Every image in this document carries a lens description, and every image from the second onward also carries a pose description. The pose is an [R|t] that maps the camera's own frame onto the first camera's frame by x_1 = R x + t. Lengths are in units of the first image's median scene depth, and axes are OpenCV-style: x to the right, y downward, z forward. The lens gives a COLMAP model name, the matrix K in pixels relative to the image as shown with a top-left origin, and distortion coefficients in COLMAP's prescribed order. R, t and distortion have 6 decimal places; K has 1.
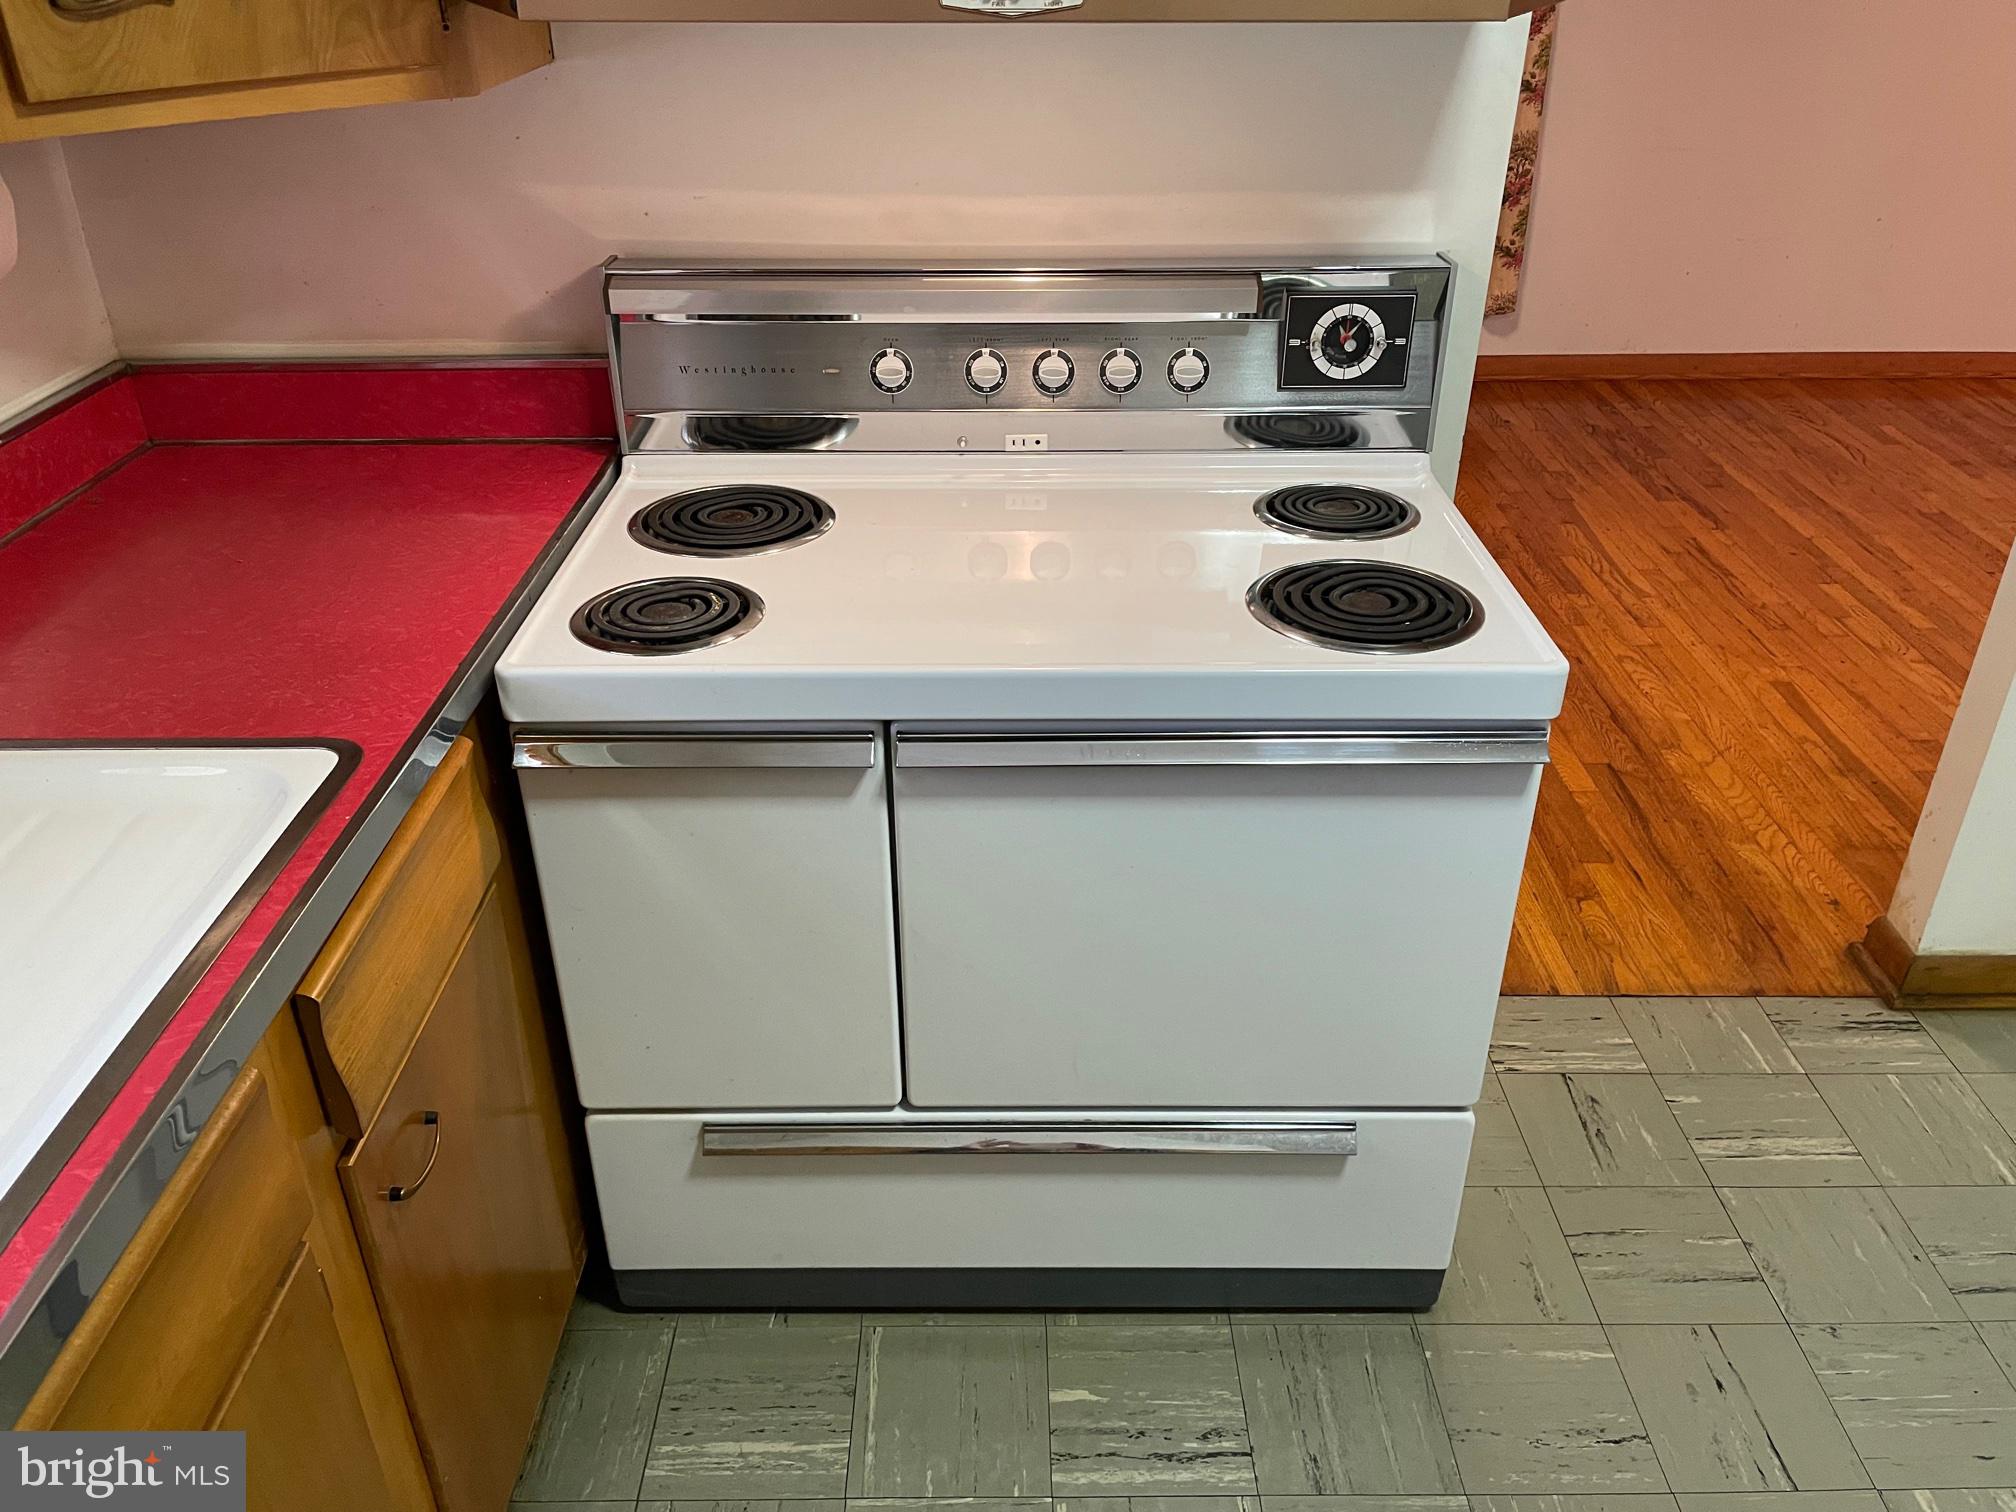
lens RADIAL K [[1551.5, 0, 1004.0], [0, 1551.5, 749.4], [0, 0, 1]] dist [0.034374, -0.020226]
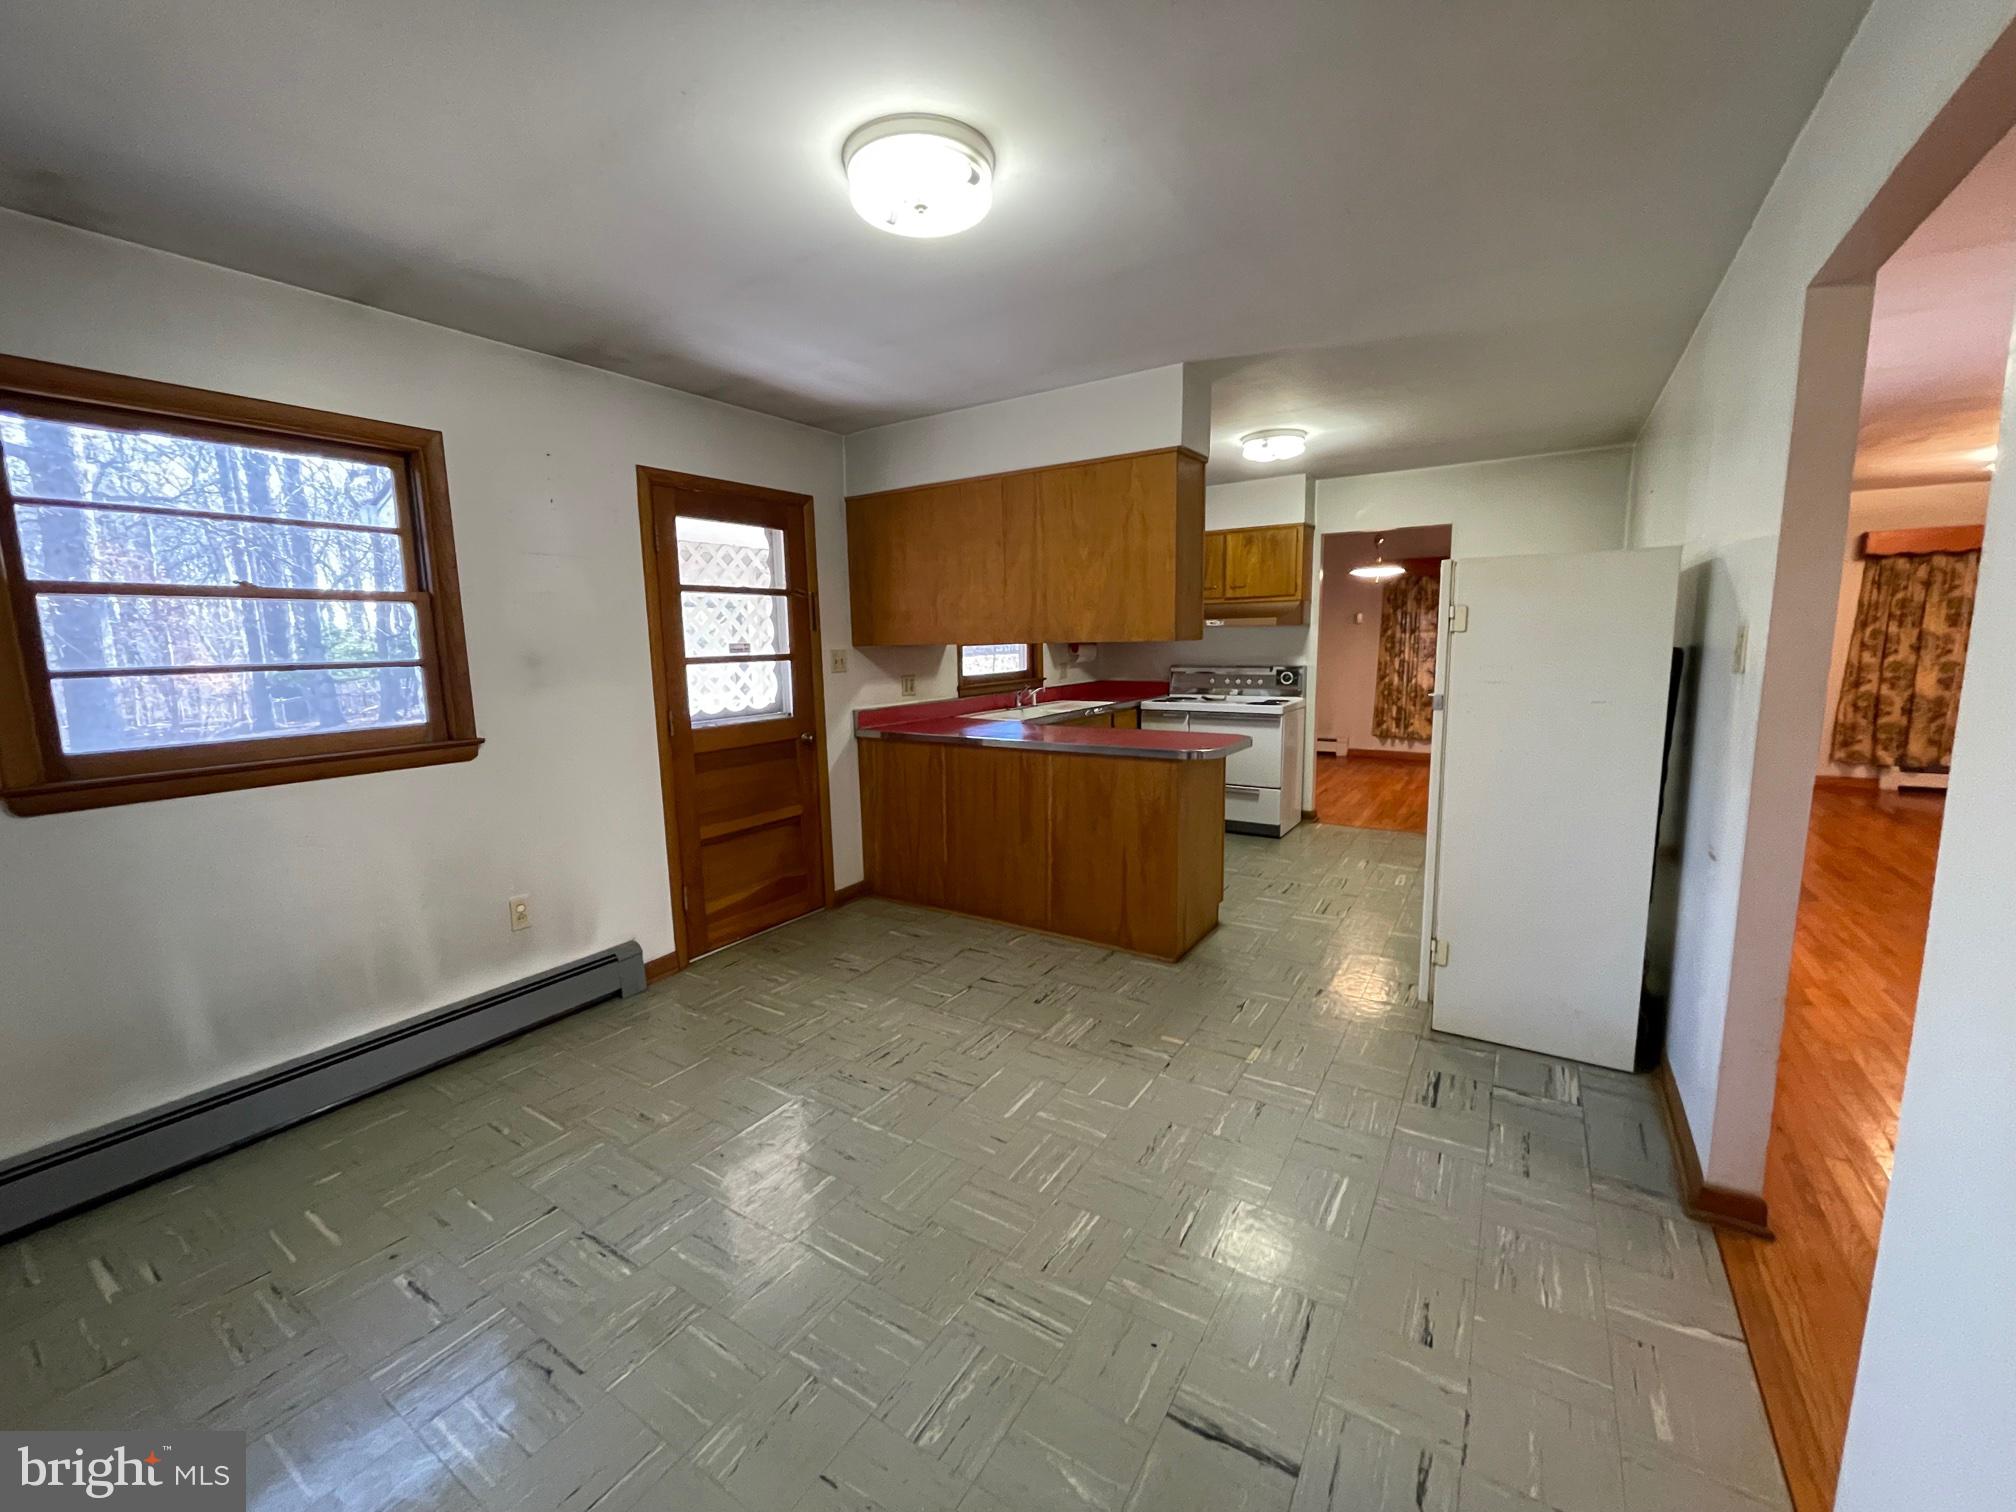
lens RADIAL K [[812.9, 0, 1008.5], [0, 812.9, 750.5], [0, 0, 1]] dist [-0.005845, 0.001585]
pose [[0.839588, 0.064647, -0.539364, 1.021294], [-0.254463, 0.924026, -0.285351, 1.159779], [0.479939, 0.376825, 0.792251, -1.884240]]
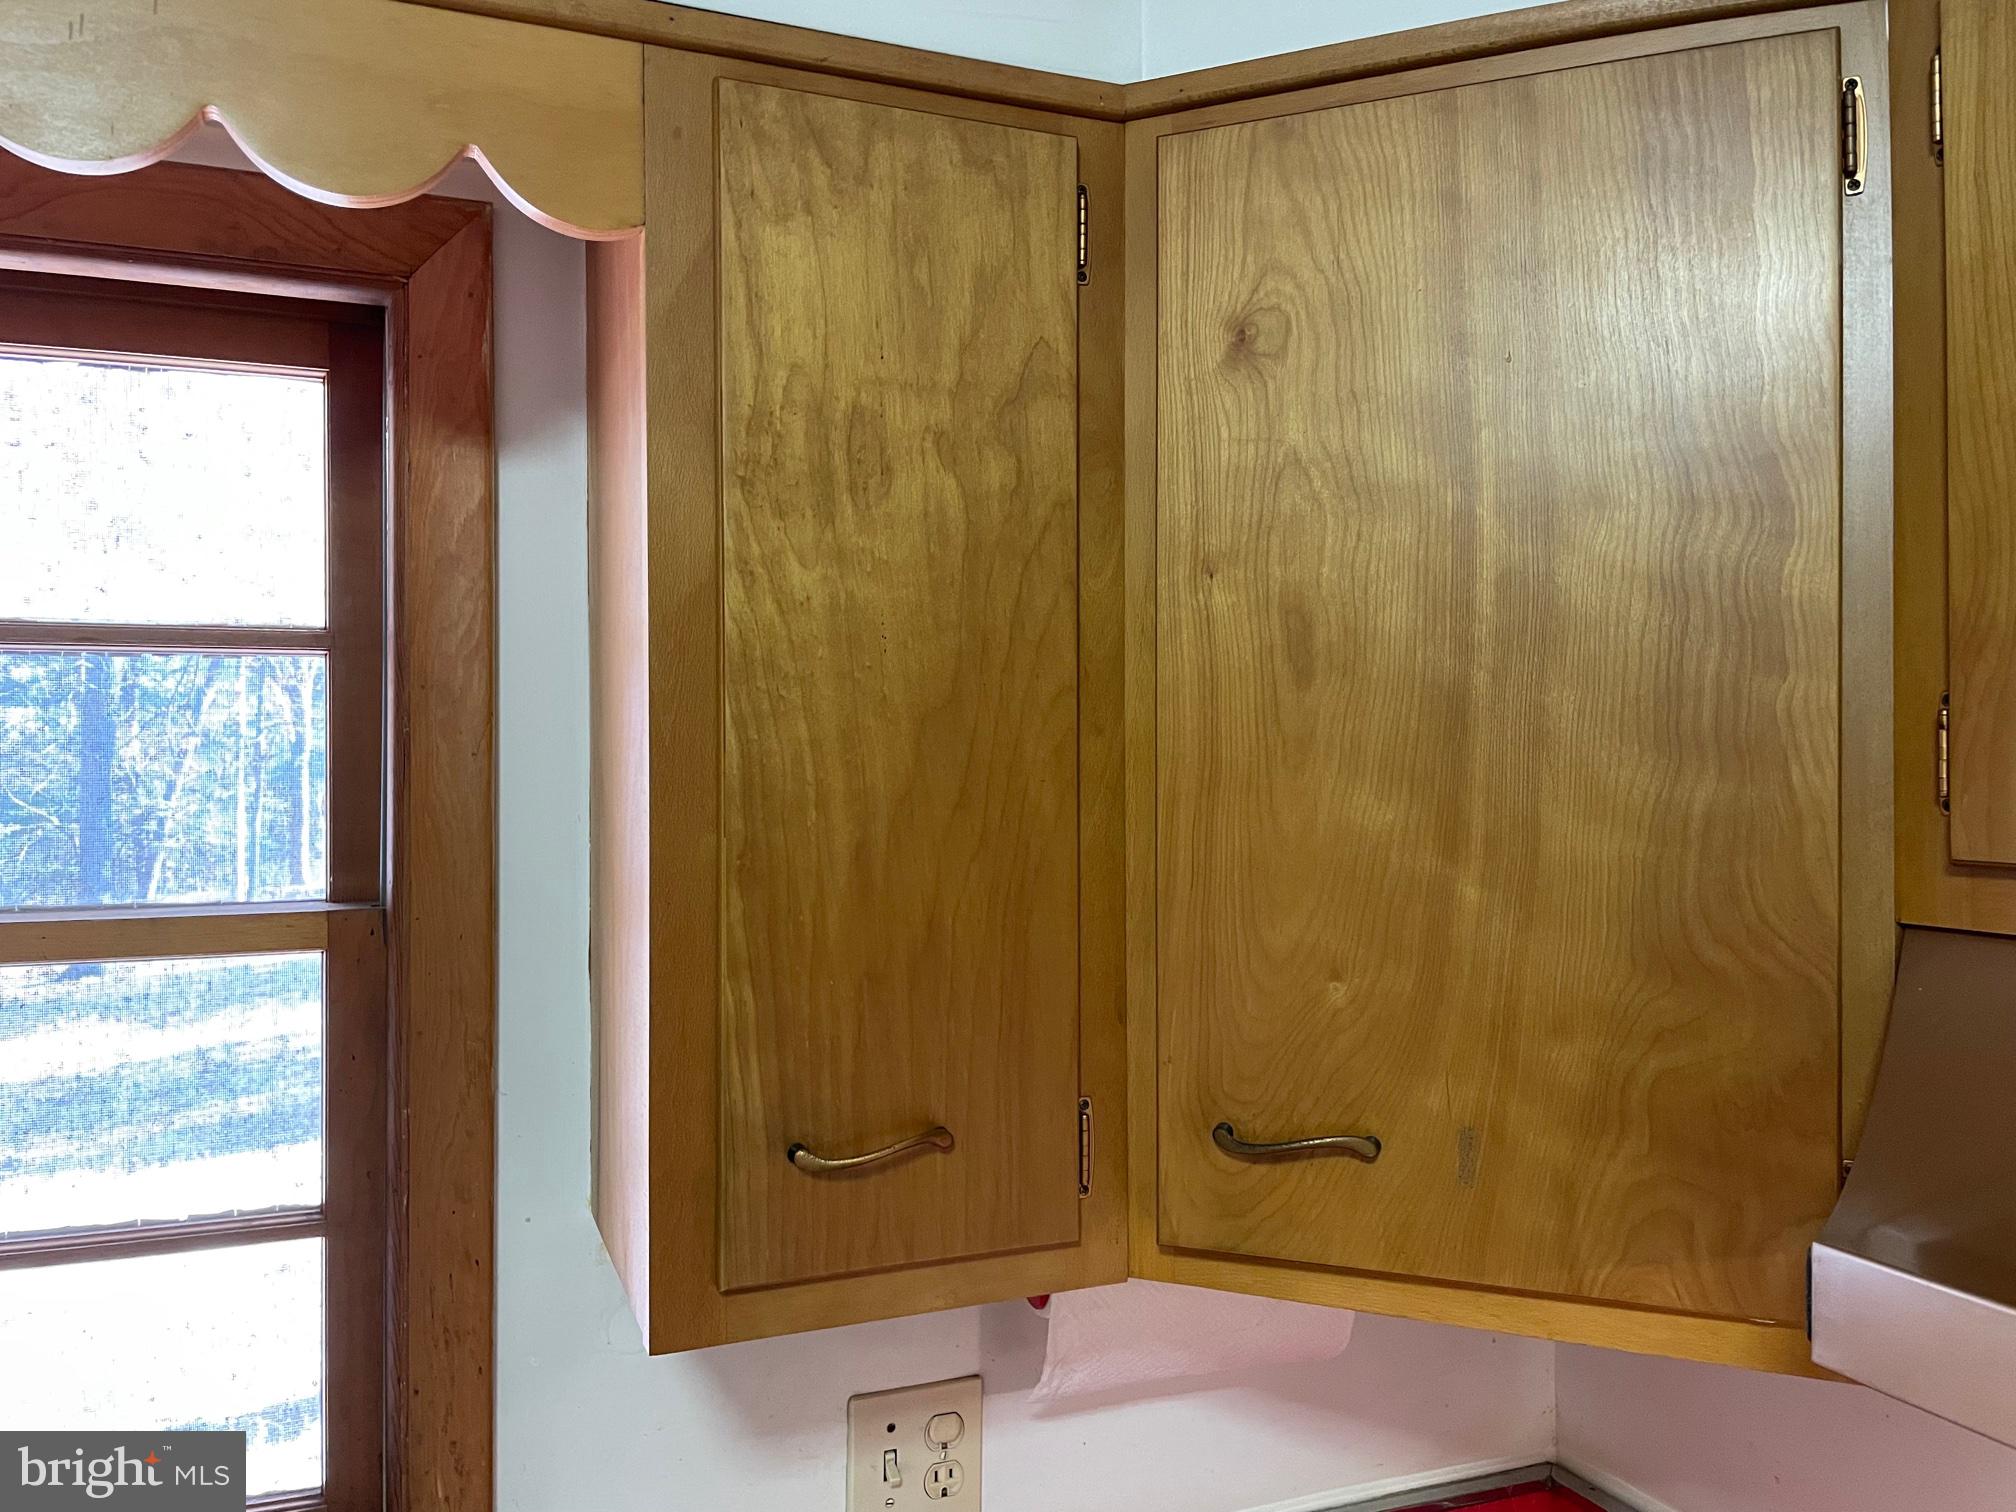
lens RADIAL K [[1551.5, 0, 1013.8], [0, 1551.5, 753.1], [0, 0, 1]] dist [0.034374, -0.020226]
pose [[0.375252, 0.007318, -0.926894, 0.039125], [-0.459642, 0.869834, -0.179217, -0.306324], [0.804932, 0.493291, 0.329770, 0.388216]]
